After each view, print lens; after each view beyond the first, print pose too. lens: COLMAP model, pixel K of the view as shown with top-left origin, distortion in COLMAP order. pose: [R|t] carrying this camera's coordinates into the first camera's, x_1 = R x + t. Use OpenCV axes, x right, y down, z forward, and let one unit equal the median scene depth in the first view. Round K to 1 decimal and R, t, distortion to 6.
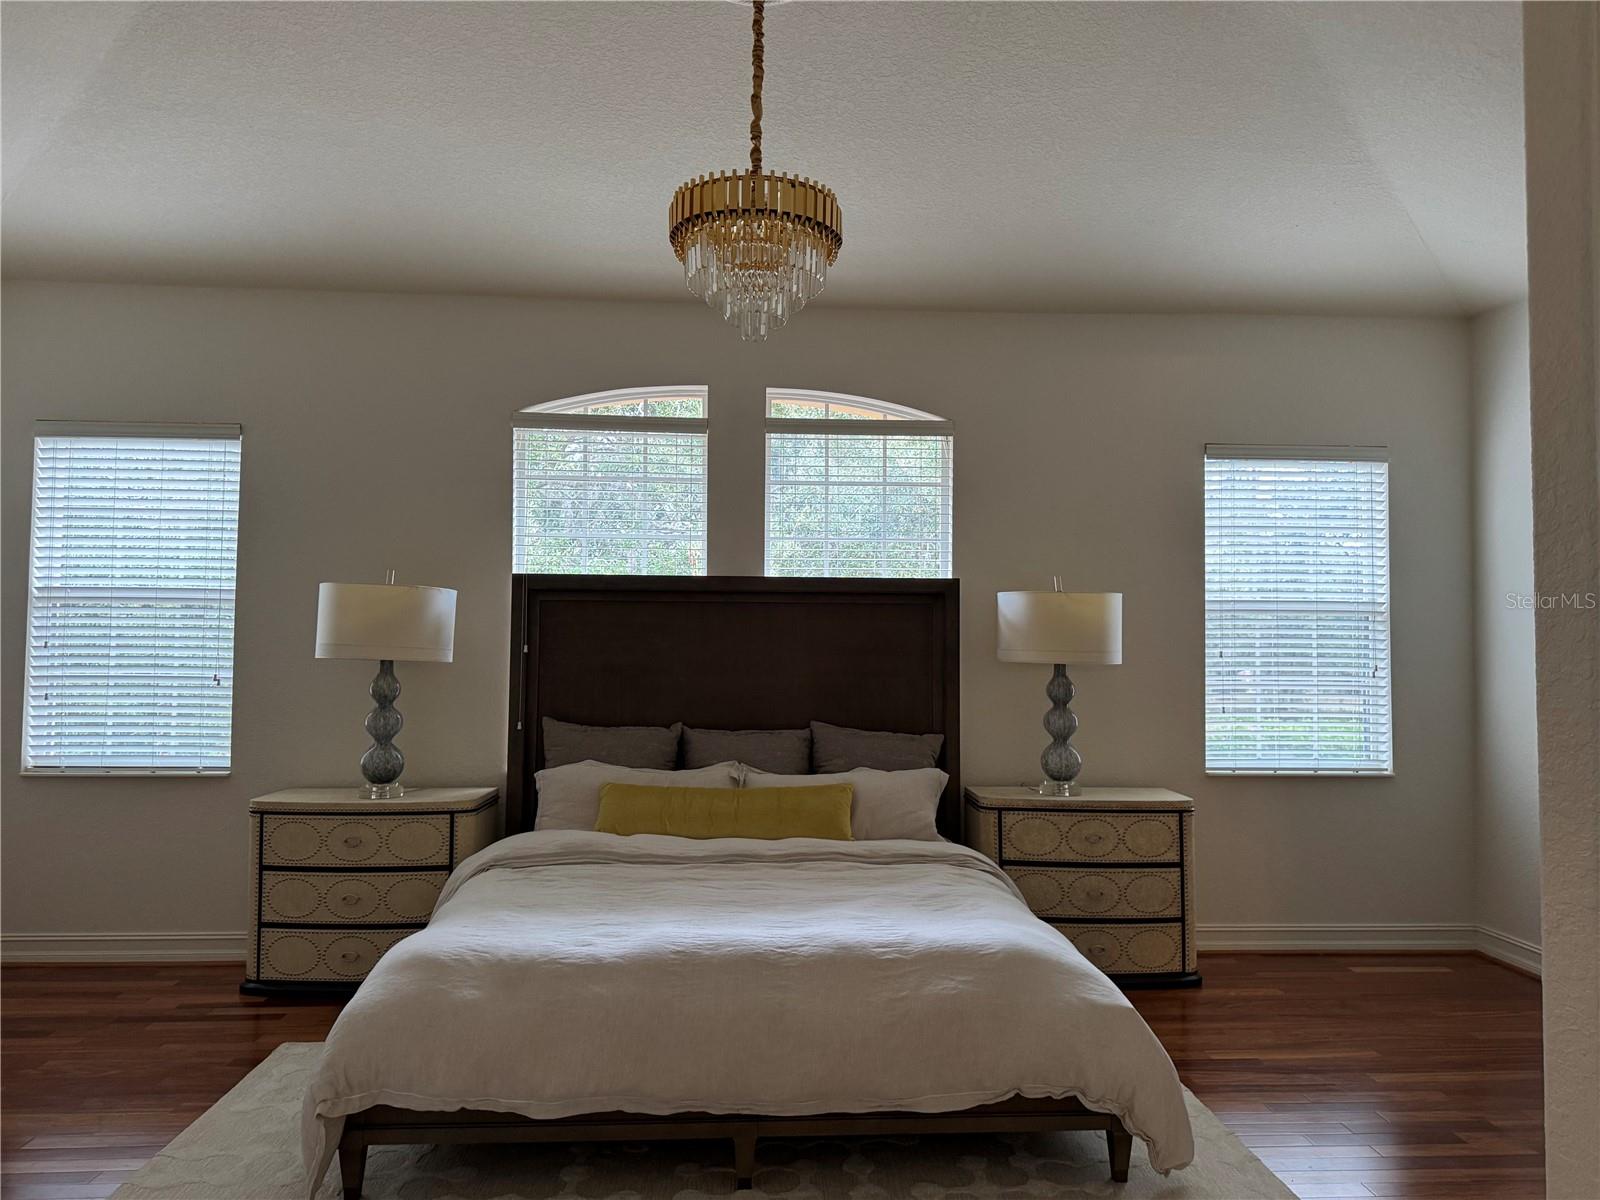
lens RADIAL K [[1118.6, 0, 793.9], [0, 1118.6, 598.8], [0, 0, 1]] dist [0.008411, -0.024782]
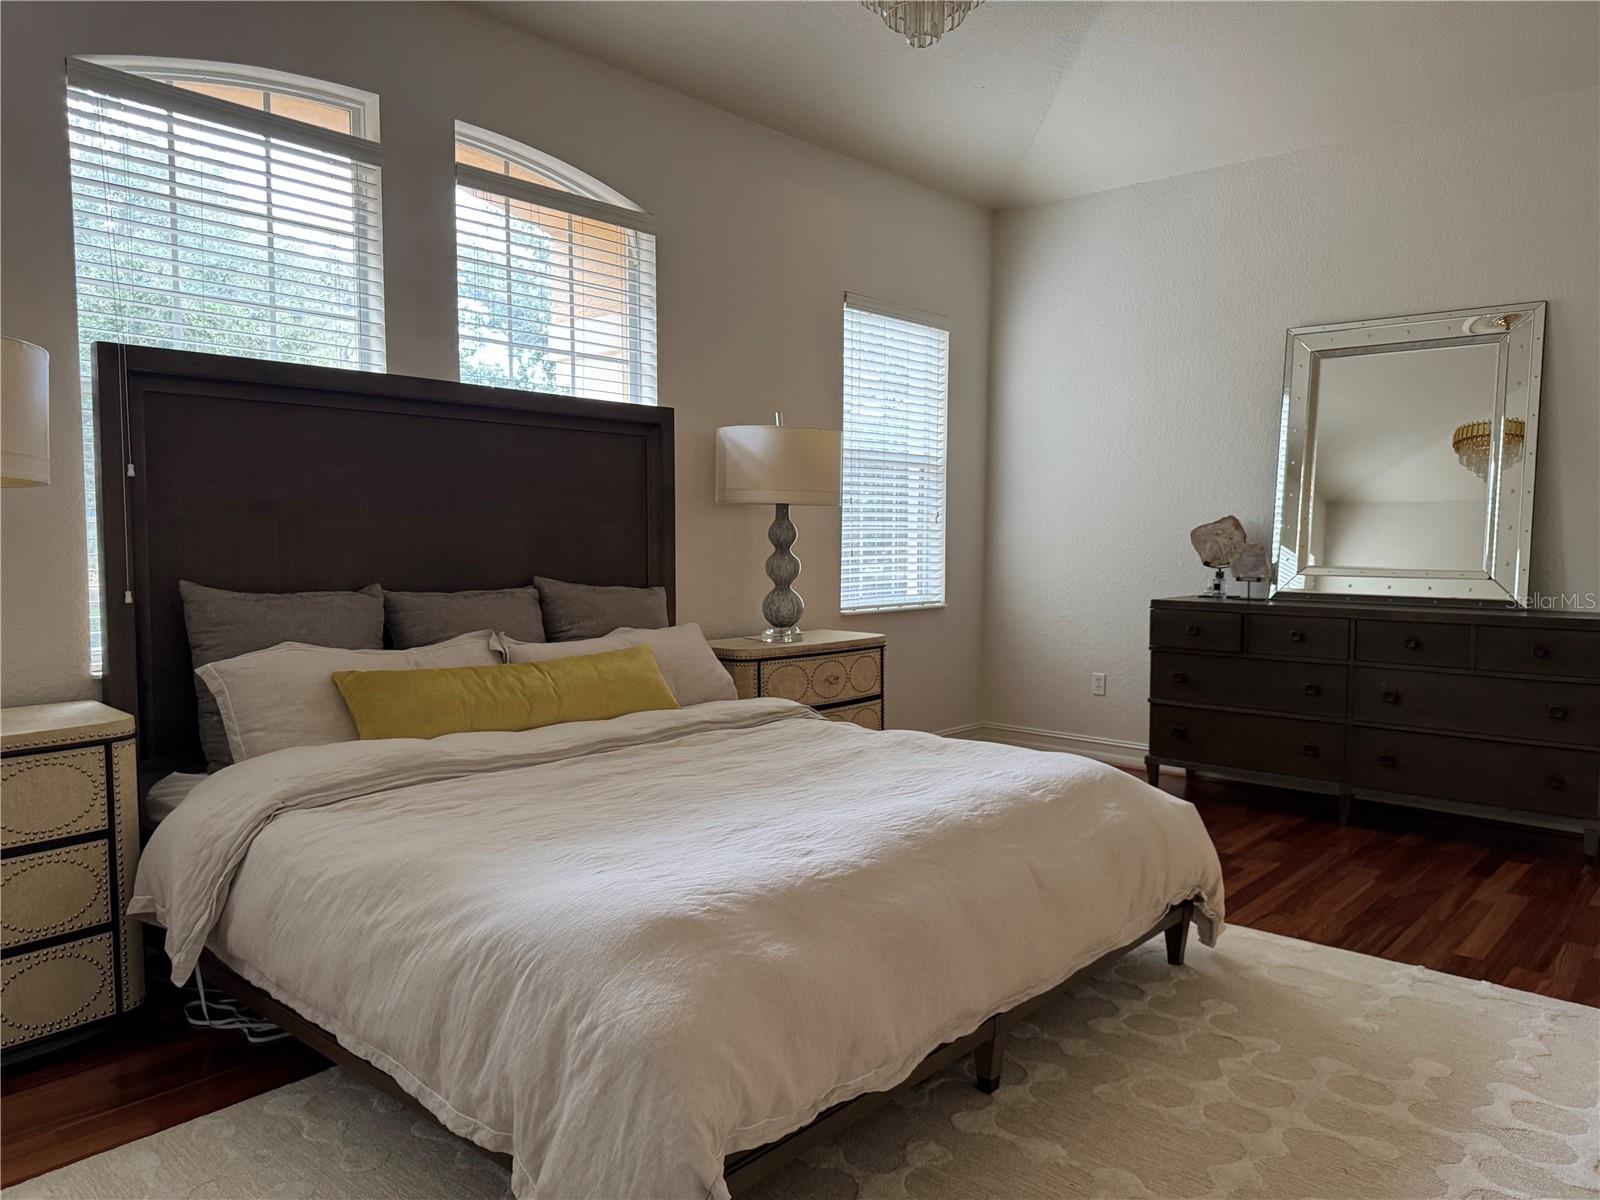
lens RADIAL K [[1118.6, 0, 783.6], [0, 1118.6, 641.8], [0, 0, 1]] dist [0.008411, -0.024782]
pose [[0.689686, -0.075346, 0.720178, -0.439273], [-0.032035, 0.990423, 0.134298, 0.043805], [-0.723400, -0.115694, 0.680667, 0.326668]]
